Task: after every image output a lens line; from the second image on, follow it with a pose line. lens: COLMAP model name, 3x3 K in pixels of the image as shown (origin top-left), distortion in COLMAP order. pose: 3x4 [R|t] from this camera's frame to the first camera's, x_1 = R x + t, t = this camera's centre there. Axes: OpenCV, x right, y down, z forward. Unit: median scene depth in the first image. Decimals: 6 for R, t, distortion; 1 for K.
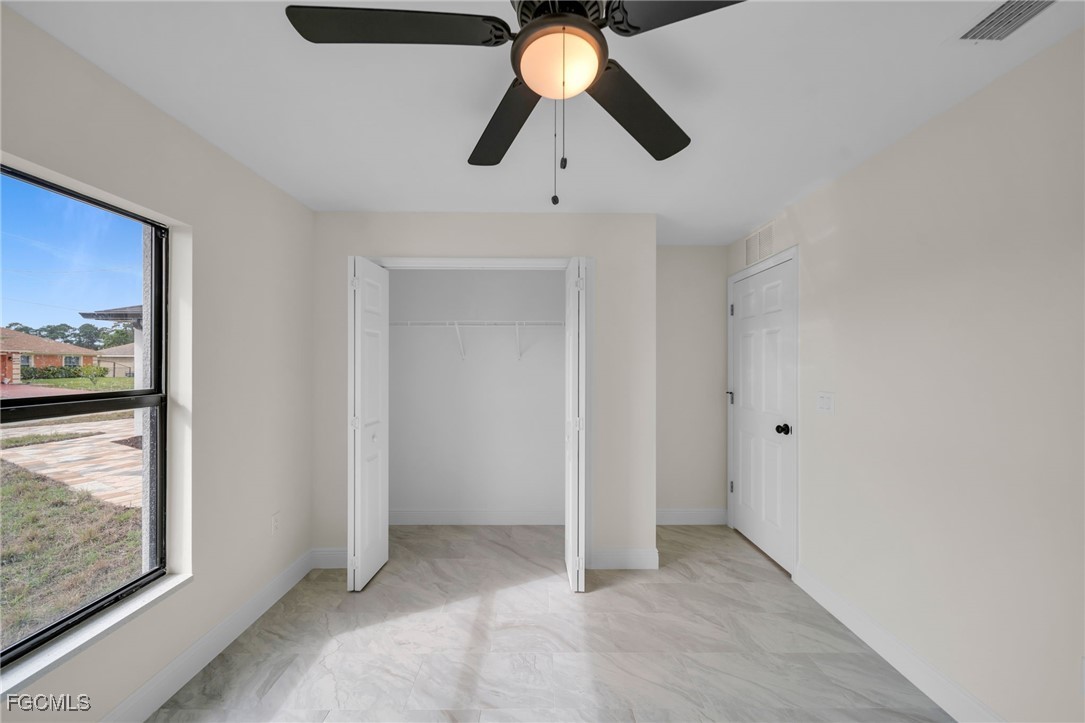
lens RADIAL K [[387.5, 0, 544.1], [0, 387.5, 366.7], [0, 0, 1]] dist [-0.000032, -0.000714]
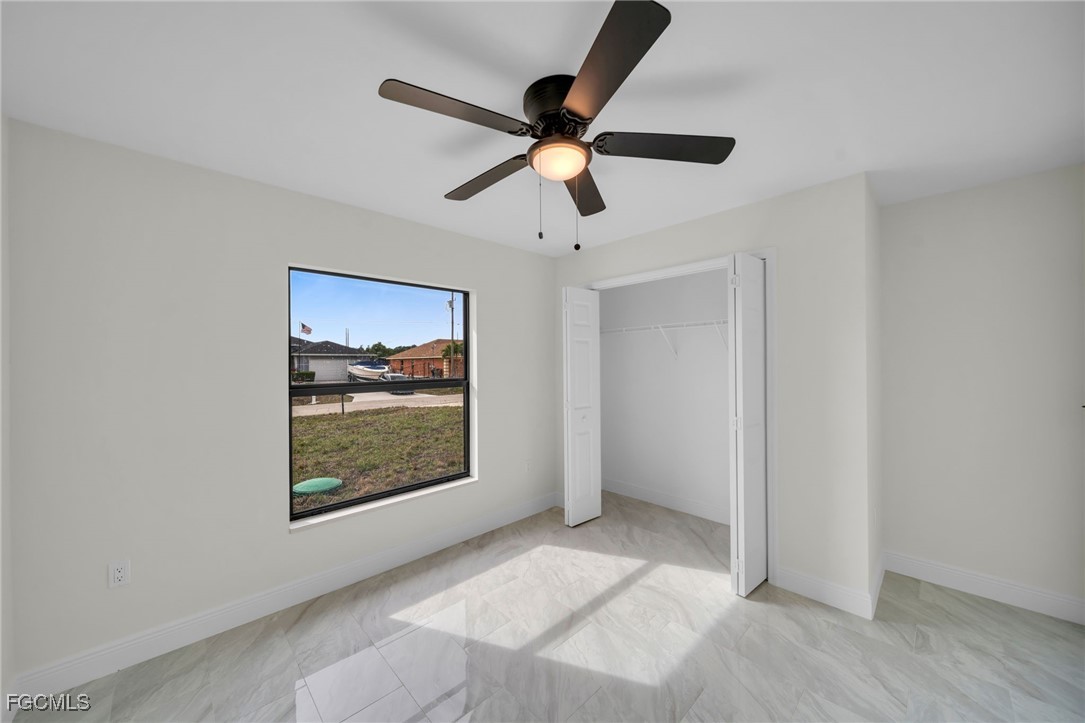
lens RADIAL K [[387.5, 0, 545.1], [0, 387.5, 366.6], [0, 0, 1]] dist [-0.000032, -0.000714]
pose [[0.691561, -0.002278, -0.722314, 0.465042], [0.005042, 0.999986, 0.001674, 0.000039], [0.722300, -0.004800, 0.691563, -0.028254]]
